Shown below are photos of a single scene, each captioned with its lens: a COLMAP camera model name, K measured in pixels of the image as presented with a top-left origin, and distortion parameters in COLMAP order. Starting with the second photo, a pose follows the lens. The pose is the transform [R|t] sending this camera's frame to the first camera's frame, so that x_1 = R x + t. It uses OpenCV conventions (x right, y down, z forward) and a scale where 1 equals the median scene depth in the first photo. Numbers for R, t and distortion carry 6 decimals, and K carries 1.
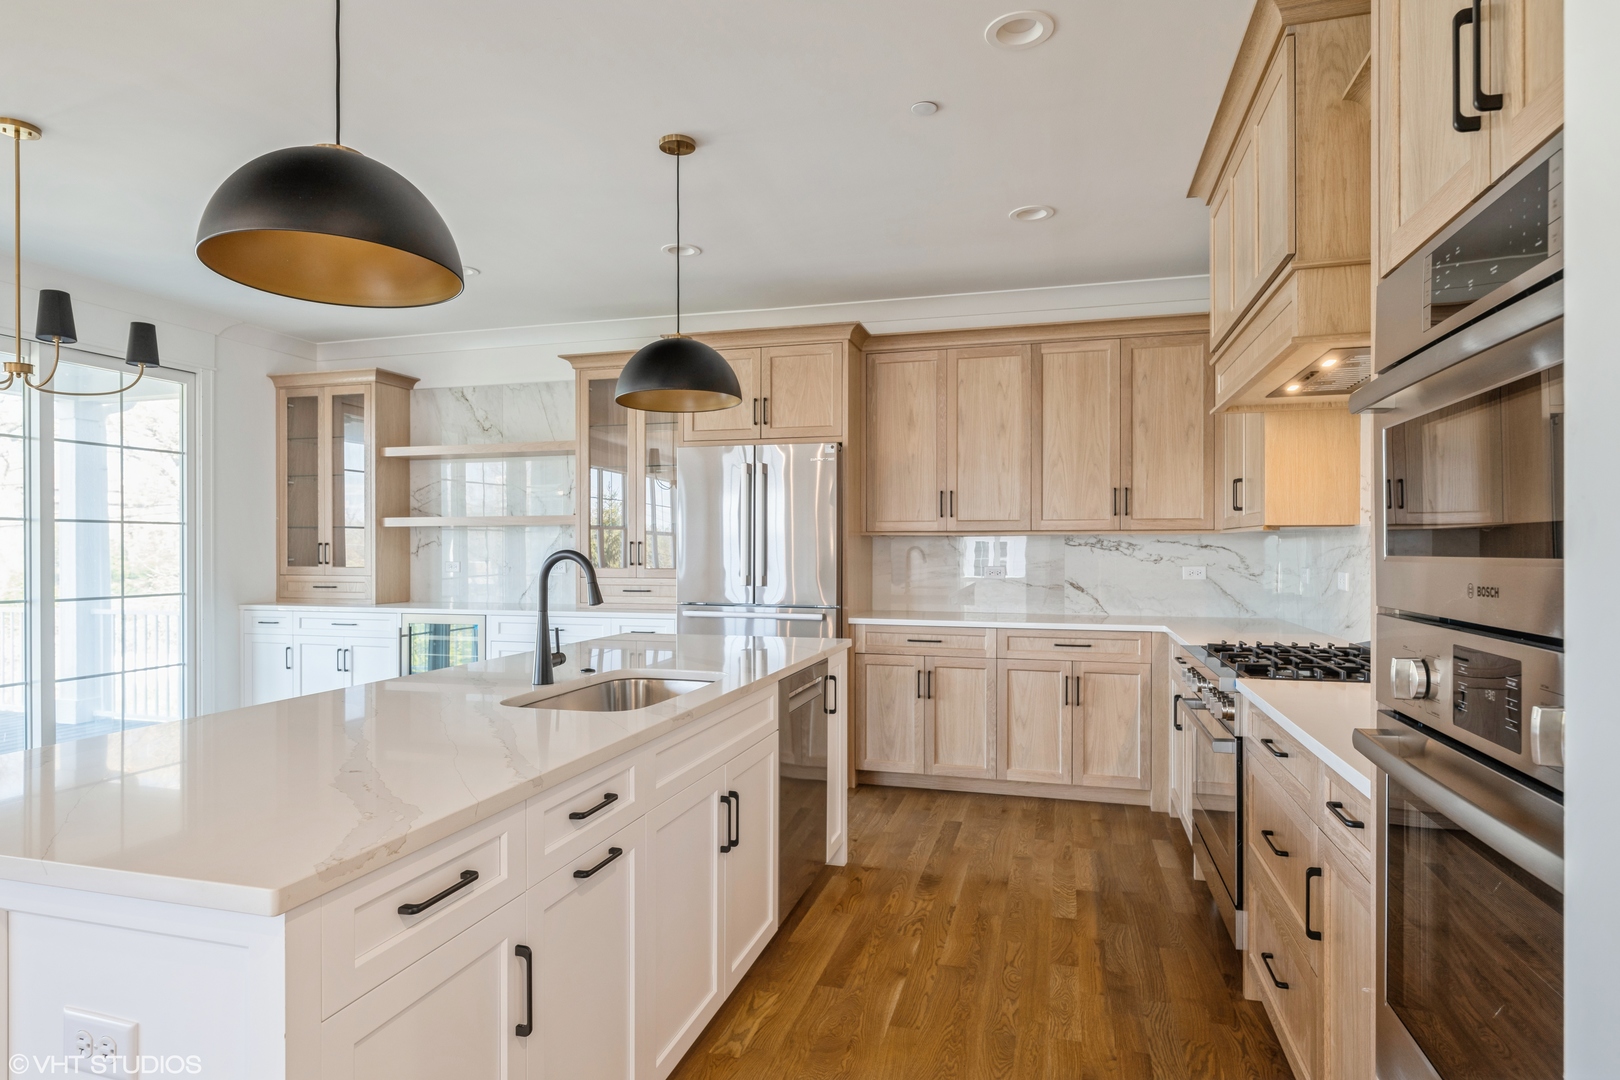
lens RADIAL K [[890.5, 0, 809.5], [0, 890.5, 550.4], [0, 0, 1]] dist [-0.002460, -0.000275]
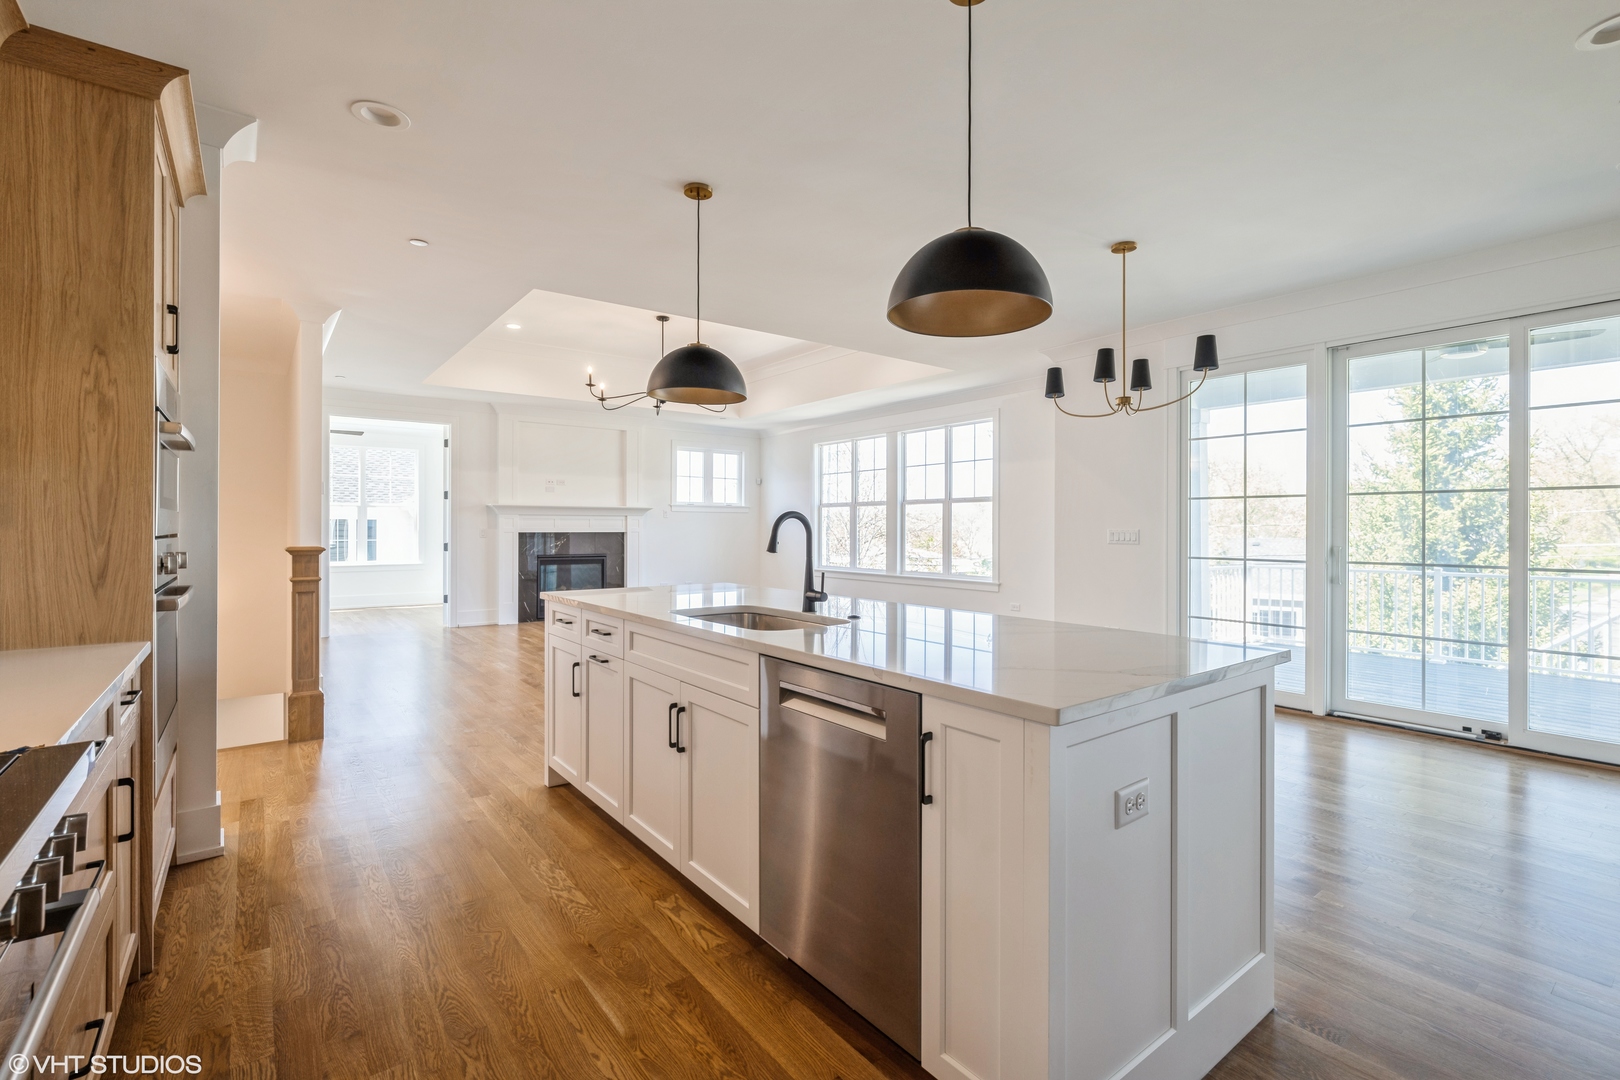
lens RADIAL K [[734.9, 0, 810.0], [0, 734.9, 540.0], [0, 0, 1]] dist [0.000746, 0.000004]
pose [[-0.603115, 0.006564, -0.797627, 0.574764], [-0.005874, 0.999902, 0.012670, 0.027850], [0.797632, 0.012327, -0.603018, 1.654662]]
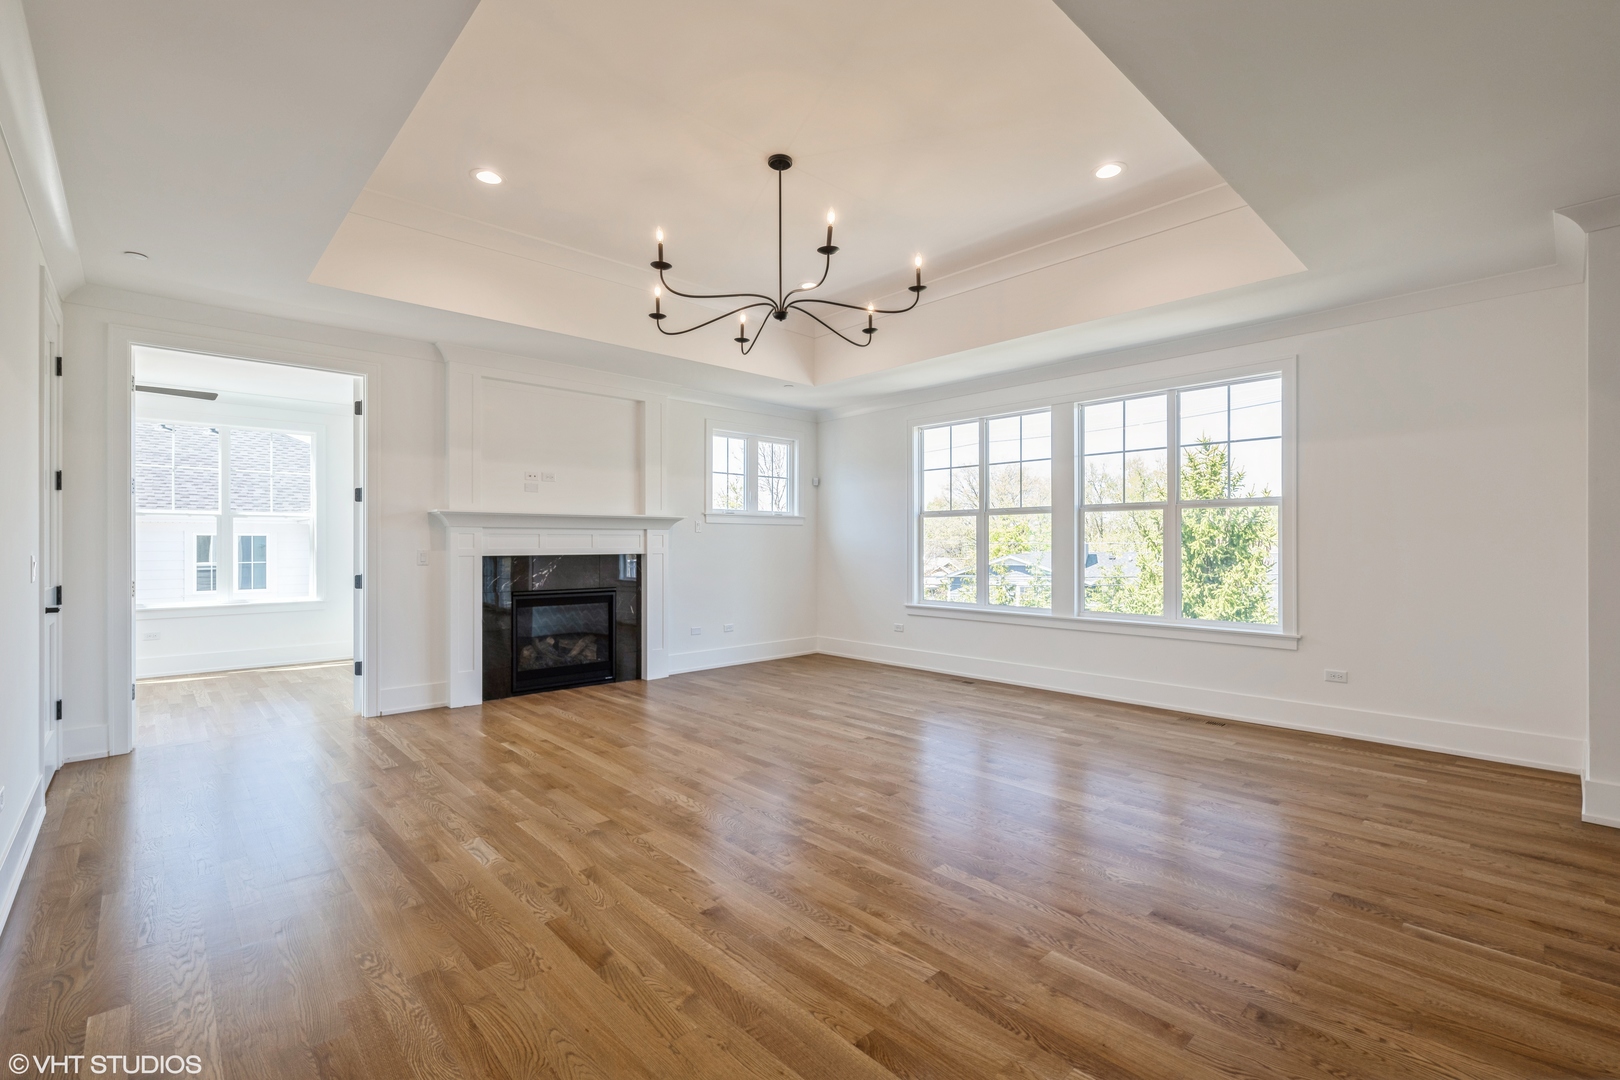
lens RADIAL K [[714.9, 0, 814.7], [0, 714.9, 552.6], [0, 0, 1]] dist [-0.002612, -0.000182]
pose [[-0.518468, 0.007238, -0.855066, 0.408842], [-0.002719, 0.999945, 0.010113, 0.023320], [0.855093, 0.007568, -0.518420, 1.331154]]
